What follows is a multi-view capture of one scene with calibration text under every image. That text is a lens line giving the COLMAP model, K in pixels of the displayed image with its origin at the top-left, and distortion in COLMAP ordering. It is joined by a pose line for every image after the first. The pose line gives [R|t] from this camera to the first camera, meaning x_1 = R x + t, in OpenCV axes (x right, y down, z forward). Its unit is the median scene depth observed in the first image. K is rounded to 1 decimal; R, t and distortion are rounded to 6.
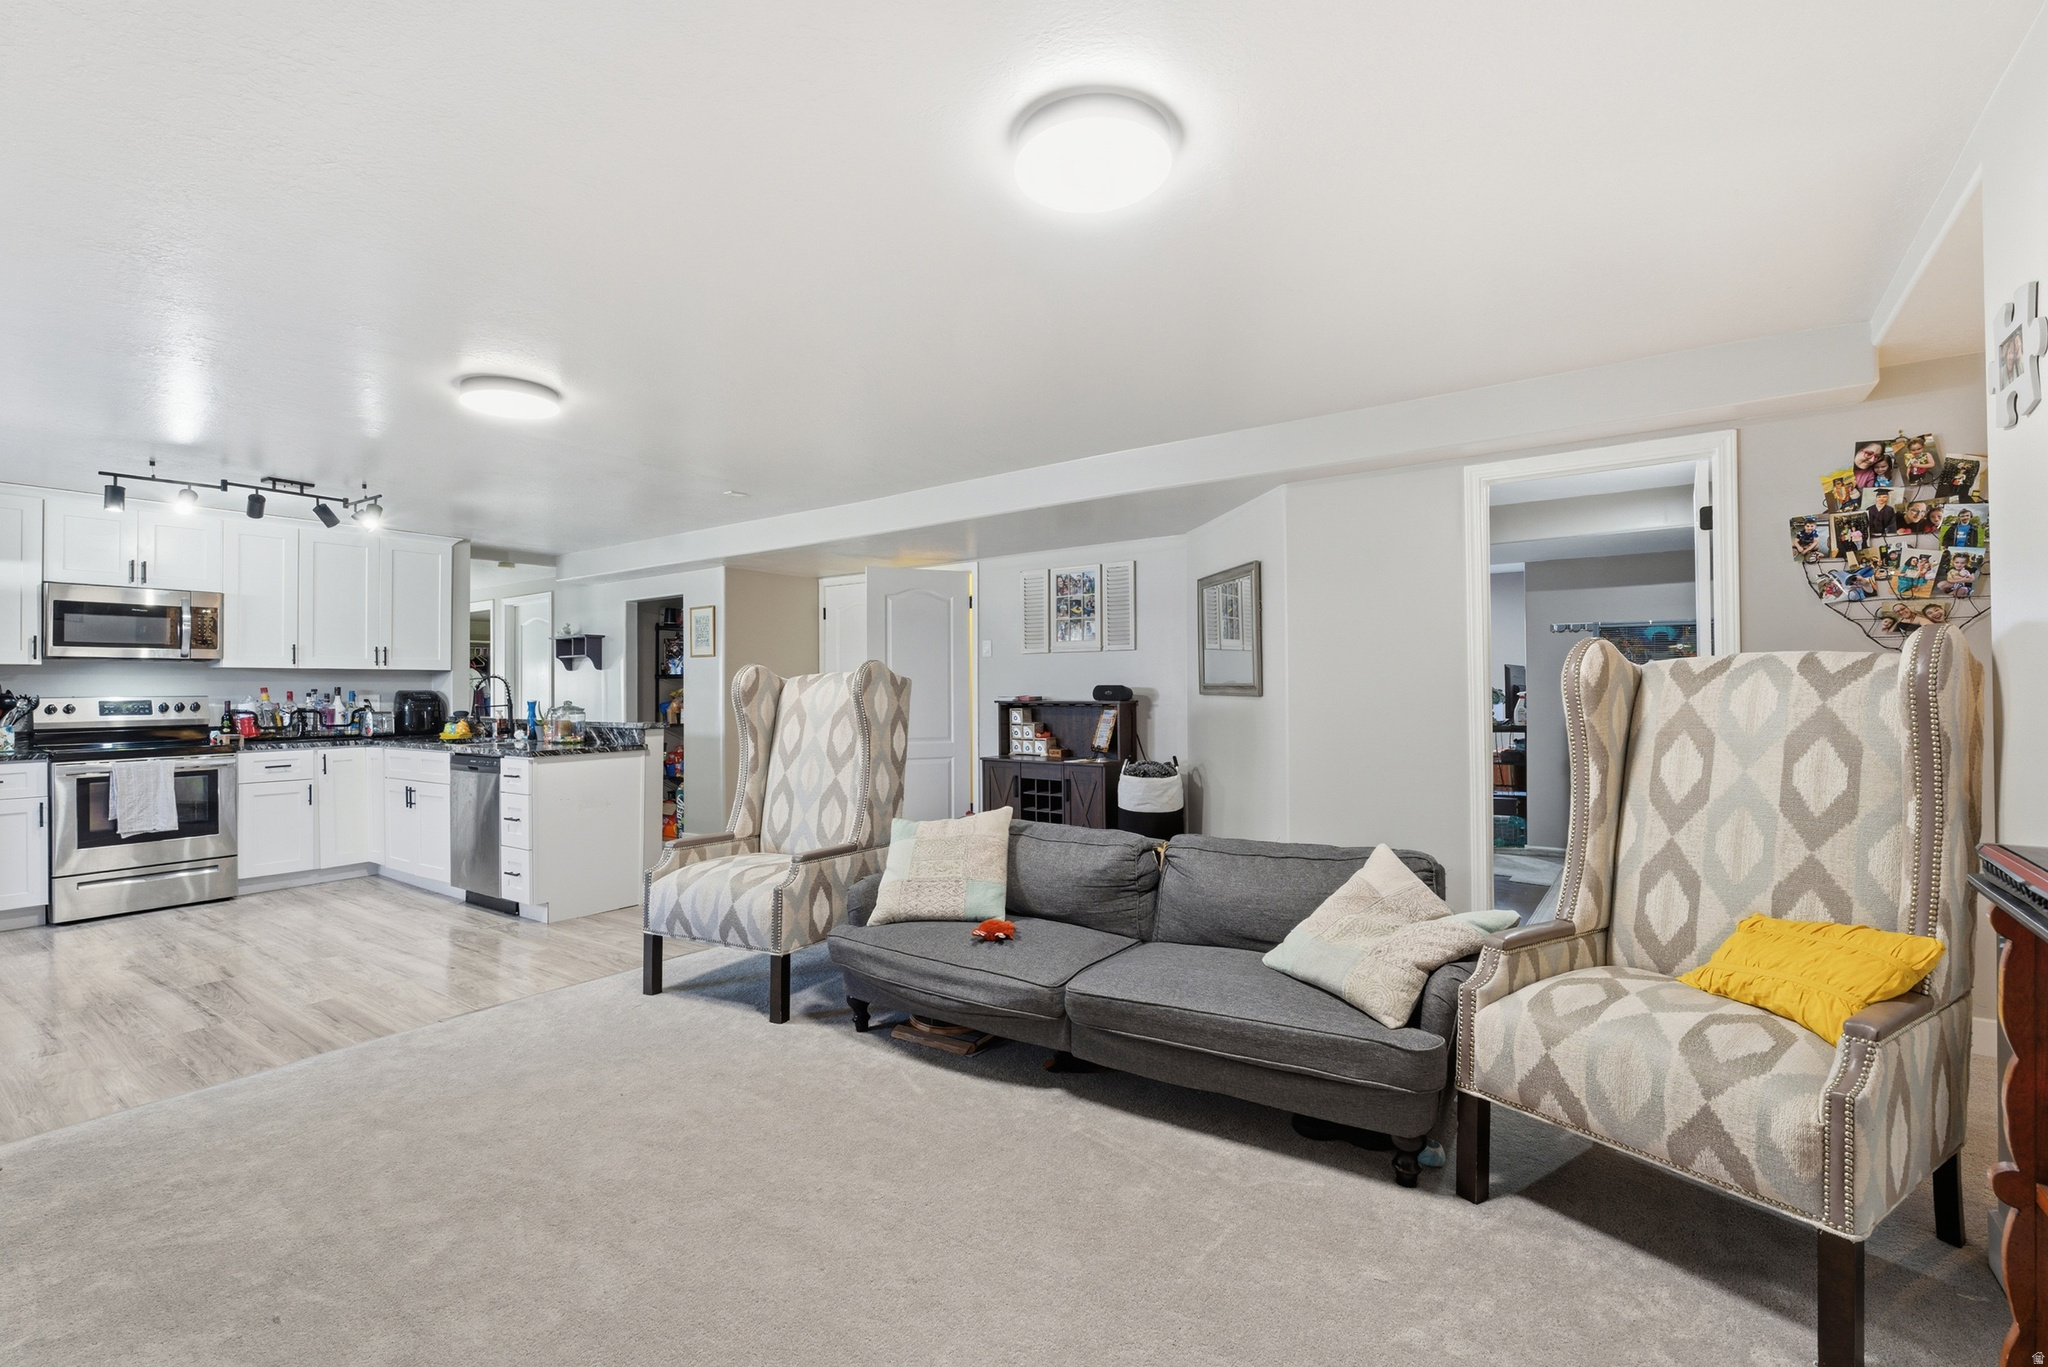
lens RADIAL K [[906.8, 0, 1025.5], [0, 906.8, 682.6], [0, 0, 1]] dist [-0.001135, 0.000614]
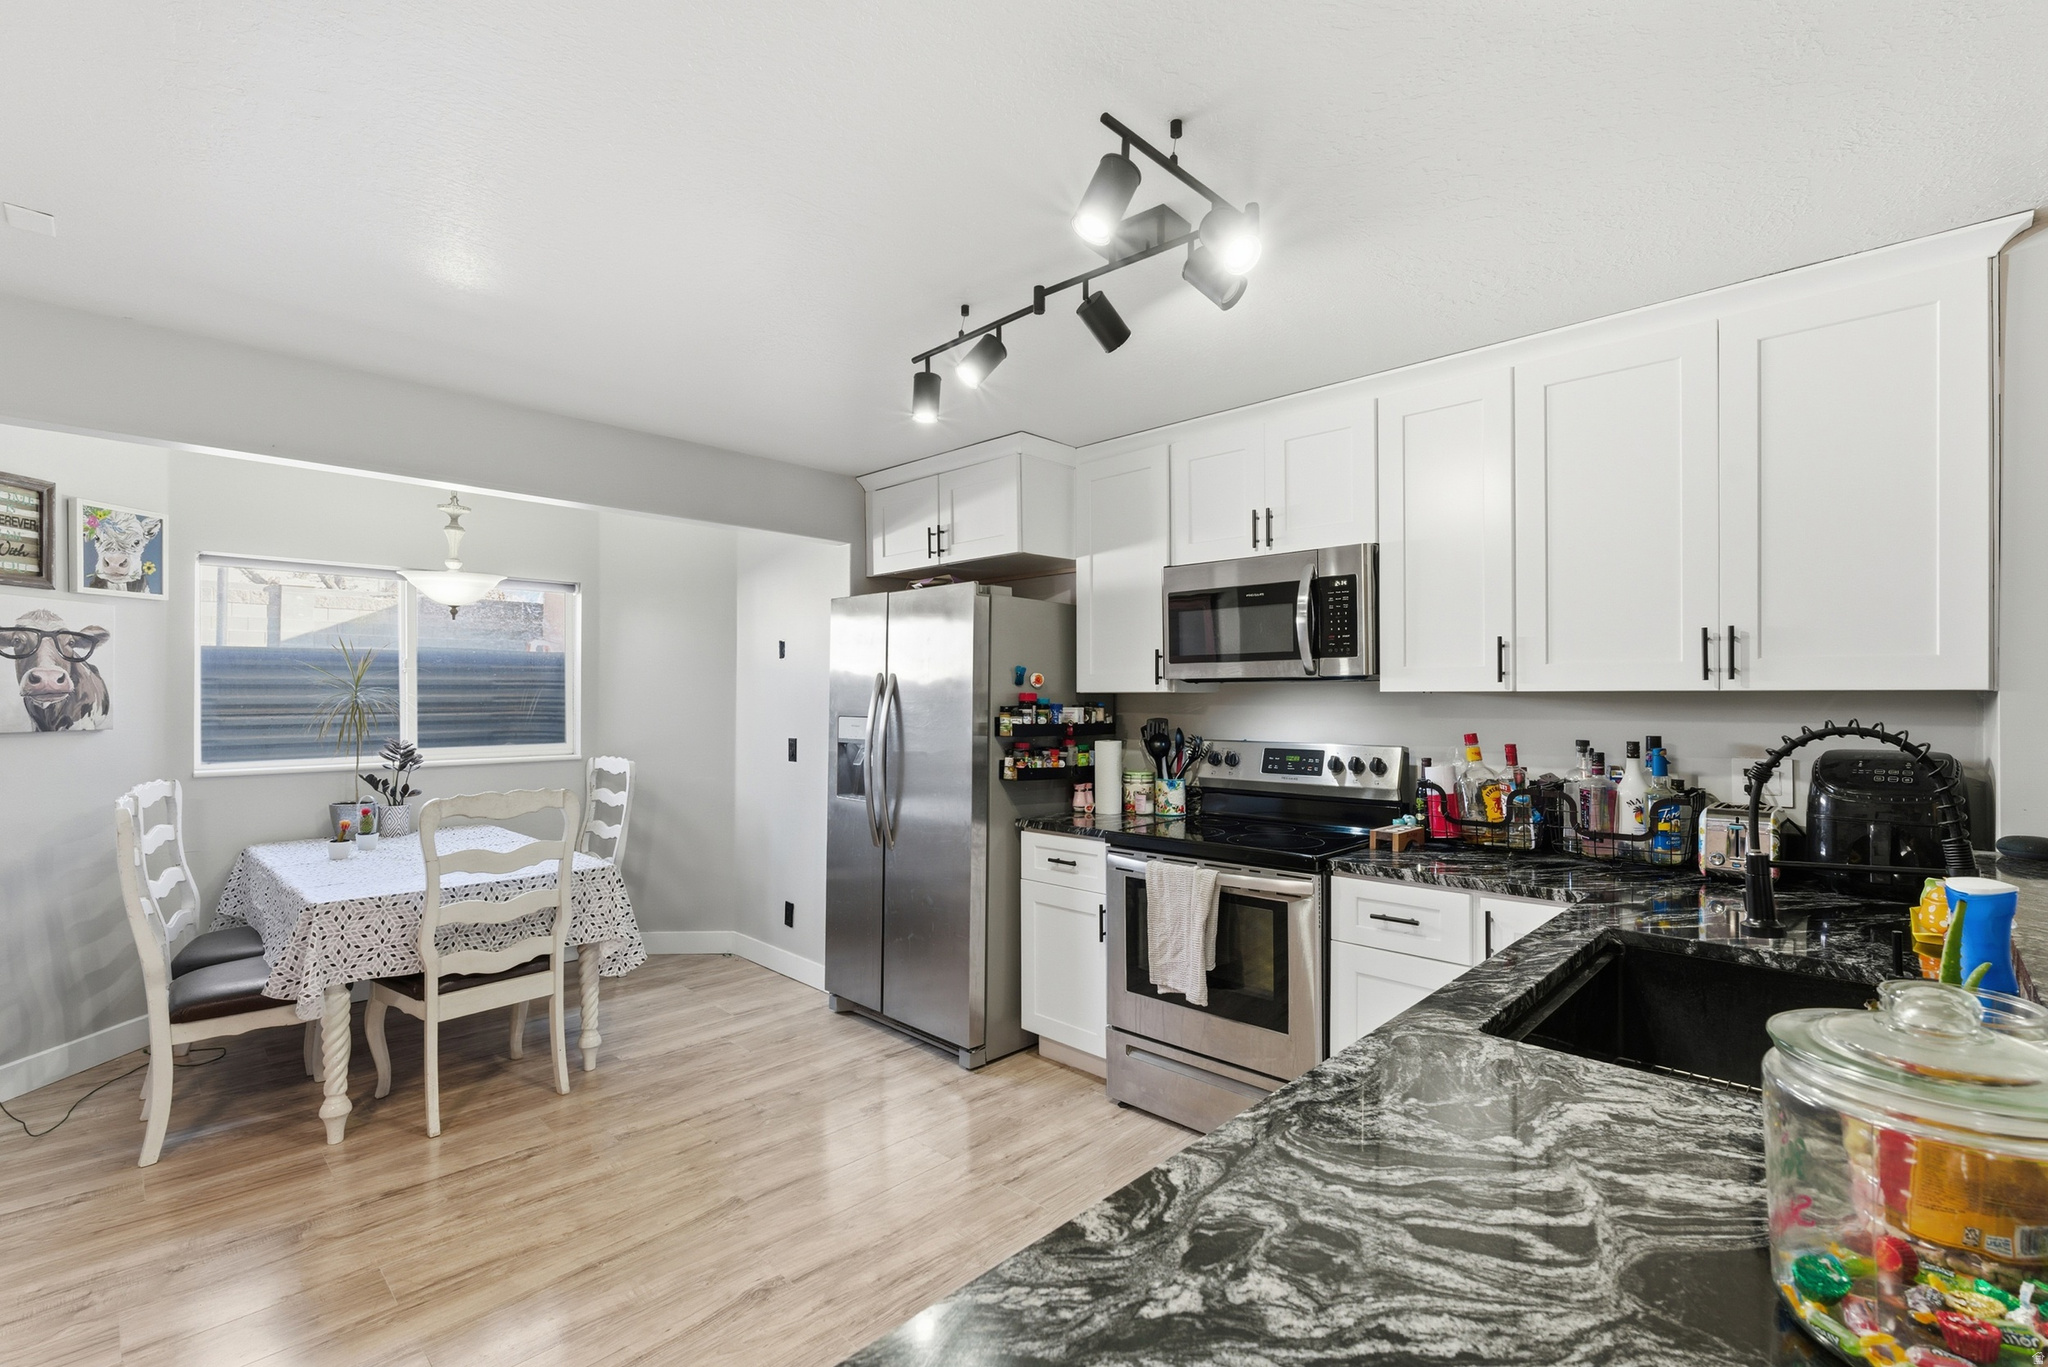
lens RADIAL K [[906.8, 0, 1028.0], [0, 906.8, 689.9], [0, 0, 1]] dist [-0.001135, 0.000614]
pose [[-0.156808, -0.006745, -0.987606, -0.366169], [0.003239, 0.999968, -0.007344, -0.015199], [0.987624, -0.004350, -0.156781, 0.899000]]
